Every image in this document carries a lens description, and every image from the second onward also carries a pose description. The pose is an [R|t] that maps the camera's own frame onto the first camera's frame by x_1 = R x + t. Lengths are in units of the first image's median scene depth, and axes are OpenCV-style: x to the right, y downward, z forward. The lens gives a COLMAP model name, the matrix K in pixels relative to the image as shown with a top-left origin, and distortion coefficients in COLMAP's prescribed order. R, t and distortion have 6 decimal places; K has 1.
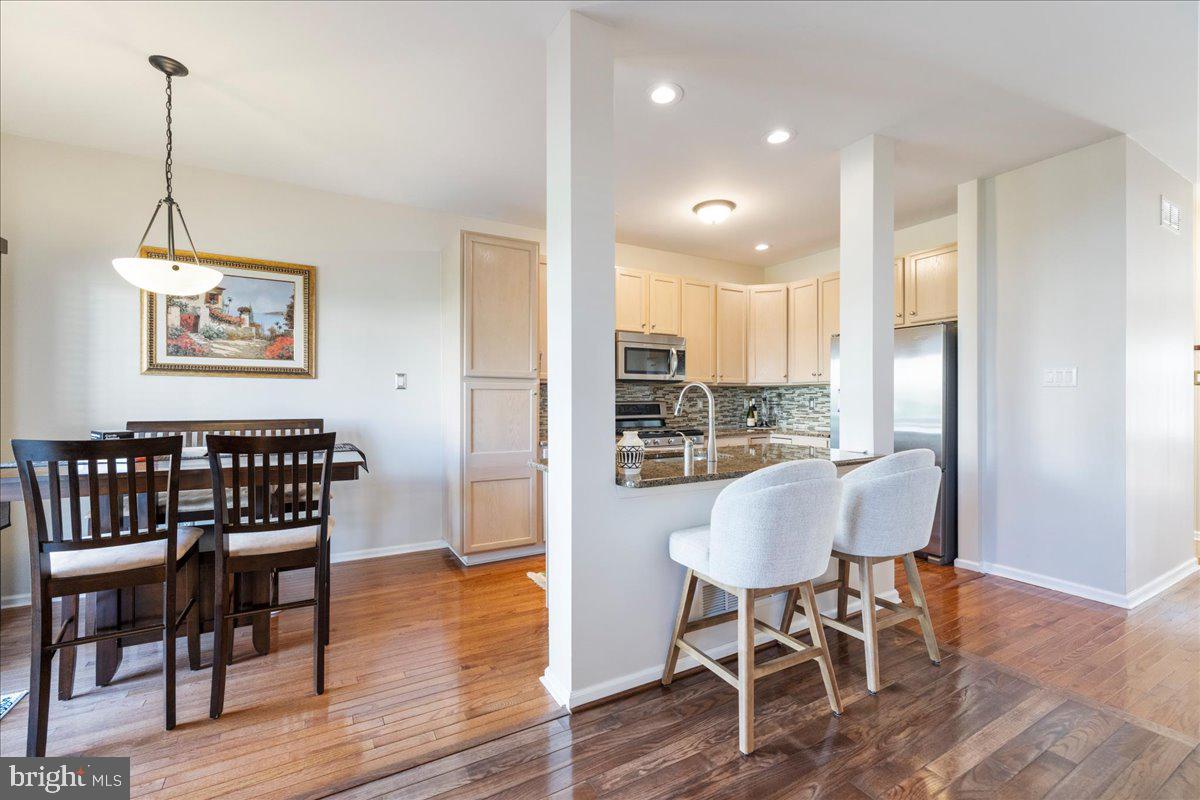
lens RADIAL K [[498.7, 0, 606.2], [0, 498.7, 397.5], [0, 0, 1]] dist [-0.003410, 0.000042]
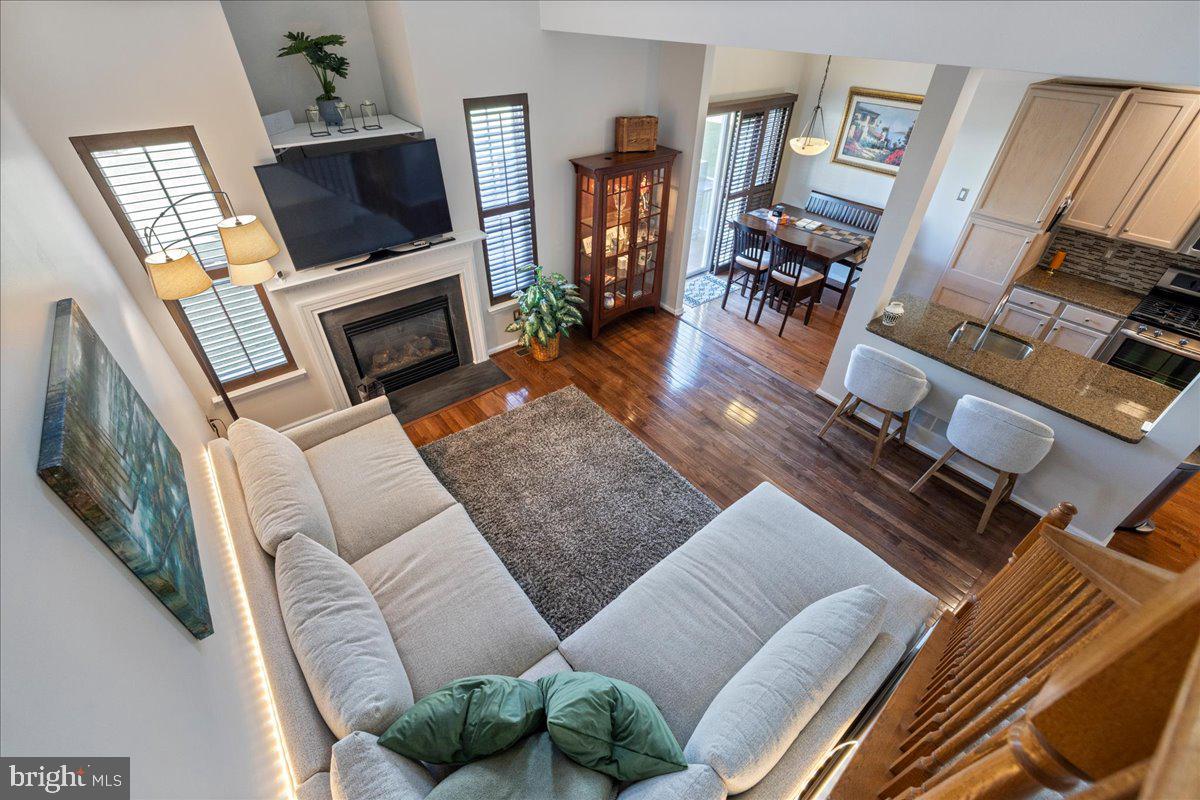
lens RADIAL K [[498.7, 0, 599.3], [0, 498.7, 400.7], [0, 0, 1]] dist [-0.003410, 0.000042]
pose [[0.156135, 0.617606, -0.770834, 0.844404], [-0.013004, 0.781622, 0.623616, -0.436548], [0.987650, -0.087344, 0.130070, -0.199836]]
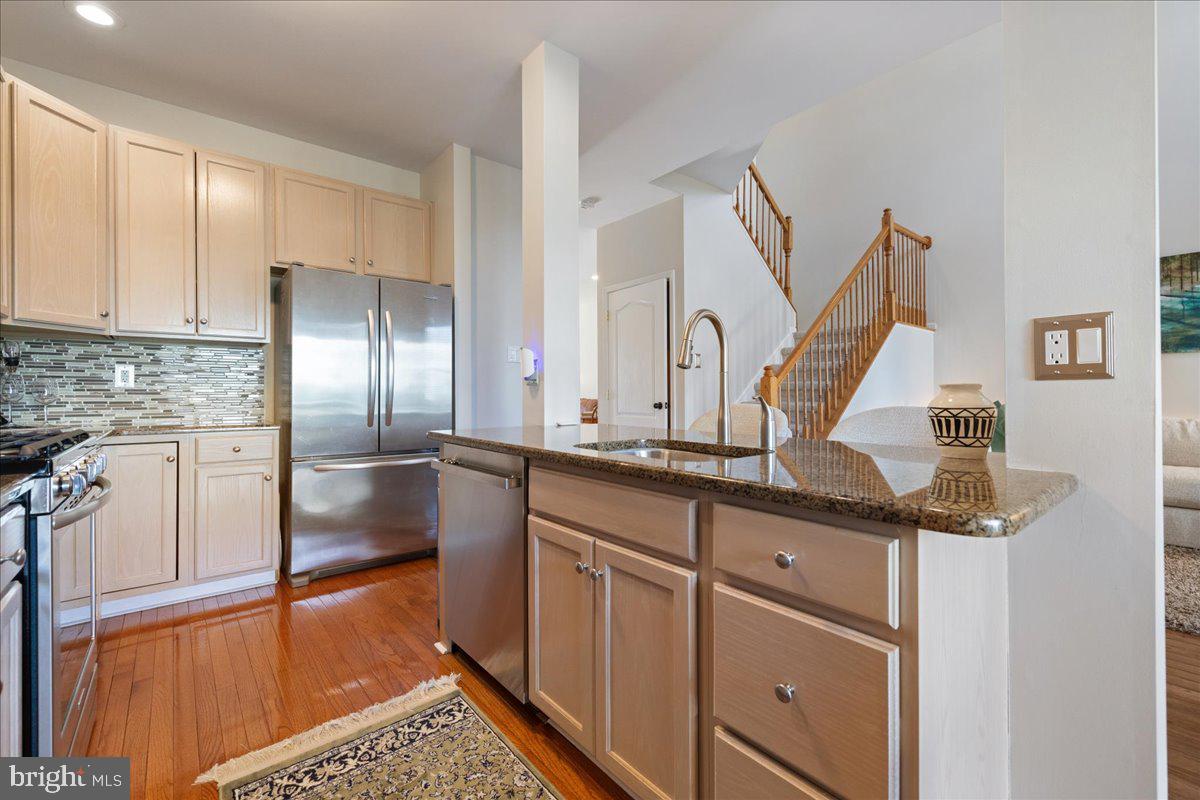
lens RADIAL K [[498.7, 0, 594.8], [0, 498.7, 394.4], [0, 0, 1]] dist [-0.003410, 0.000042]
pose [[-0.188726, 0.000248, 0.982030, -0.258362], [0.002214, 0.999998, 0.000173, 0.045761], [-0.982027, 0.002207, -0.188726, 0.855870]]
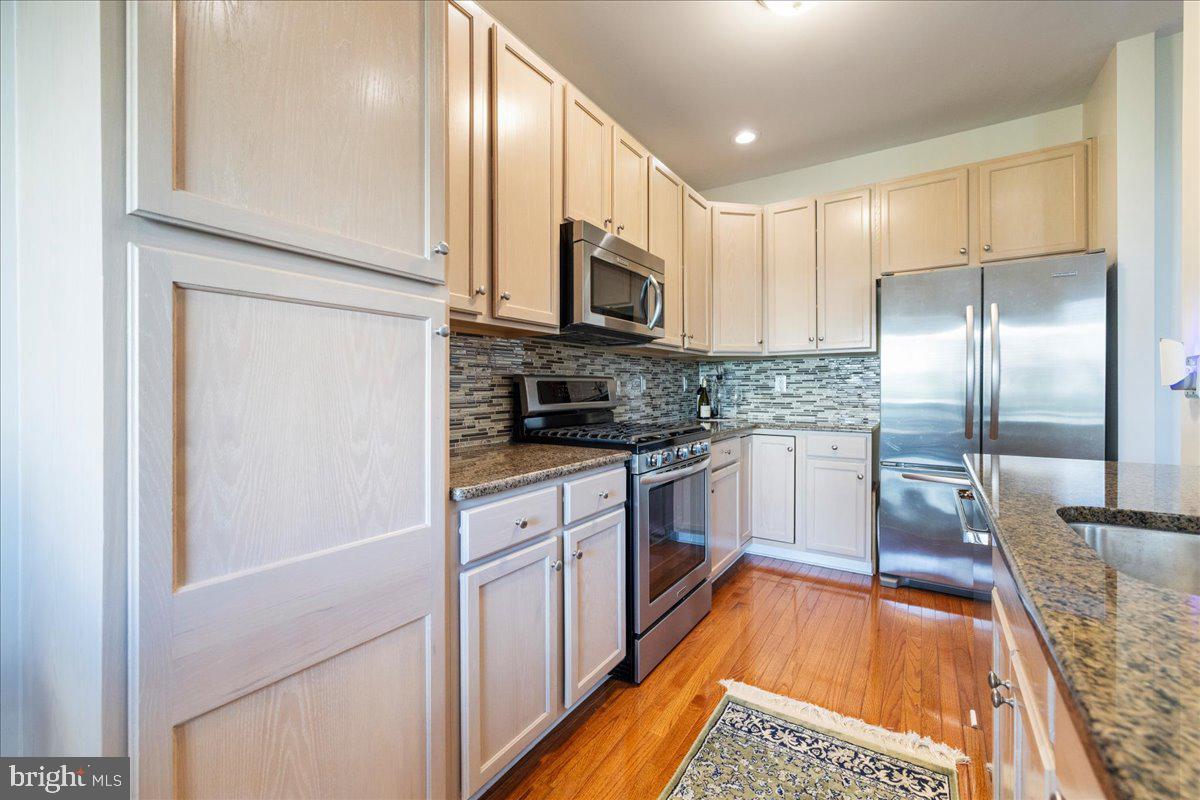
lens RADIAL K [[498.7, 0, 599.7], [0, 498.7, 395.0], [0, 0, 1]] dist [-0.003410, 0.000042]
pose [[0.883809, -0.007592, 0.467786, -0.198015], [0.000894, 0.999894, 0.014540, 0.025238], [-0.467847, -0.012432, 0.883722, 0.688276]]
